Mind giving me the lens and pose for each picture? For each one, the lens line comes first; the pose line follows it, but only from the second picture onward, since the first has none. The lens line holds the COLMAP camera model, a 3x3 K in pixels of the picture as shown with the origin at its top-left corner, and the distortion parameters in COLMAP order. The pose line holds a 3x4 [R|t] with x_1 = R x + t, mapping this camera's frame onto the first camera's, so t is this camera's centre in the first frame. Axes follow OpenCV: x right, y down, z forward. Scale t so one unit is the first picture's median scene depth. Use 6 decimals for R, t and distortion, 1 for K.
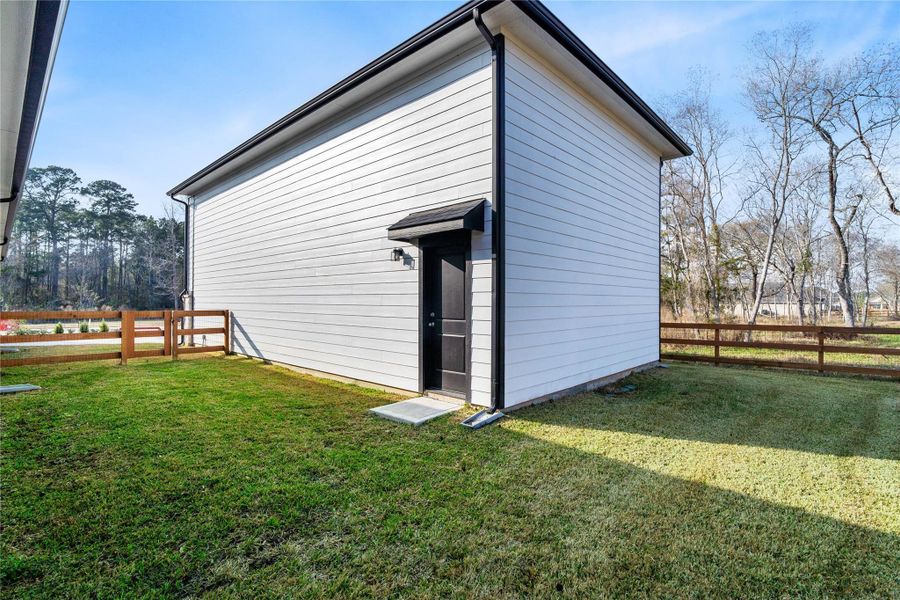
lens RADIAL K [[426.5, 0, 448.0], [0, 426.5, 304.6], [0, 0, 1]] dist [-0.015754, 0.001013]
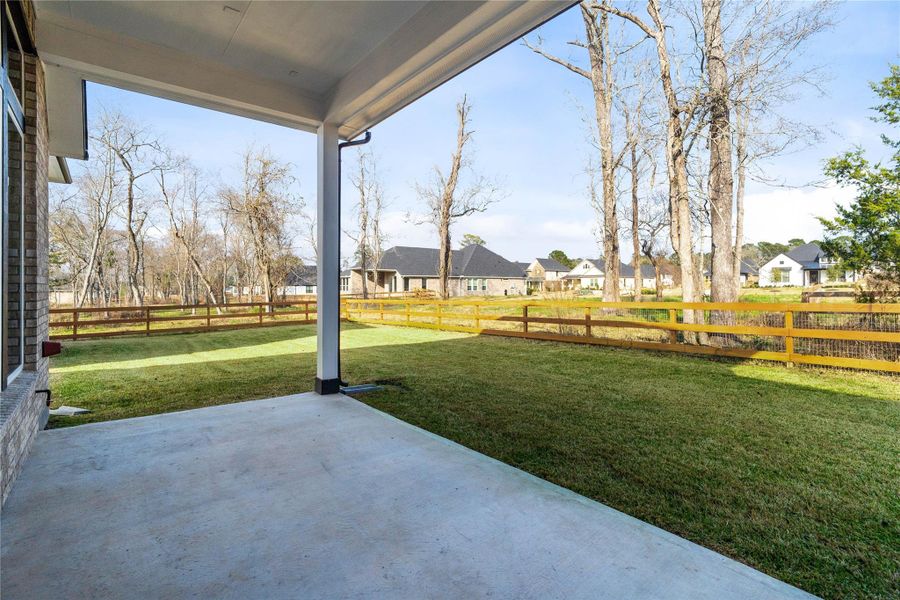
lens RADIAL K [[426.5, 0, 448.0], [0, 426.5, 297.5], [0, 0, 1]] dist [-0.015754, 0.001013]
pose [[0.130945, -0.015584, 0.991267, -0.294848], [-0.005627, 0.999849, 0.016462, -0.009556], [-0.991374, -0.007733, 0.130838, -0.183418]]
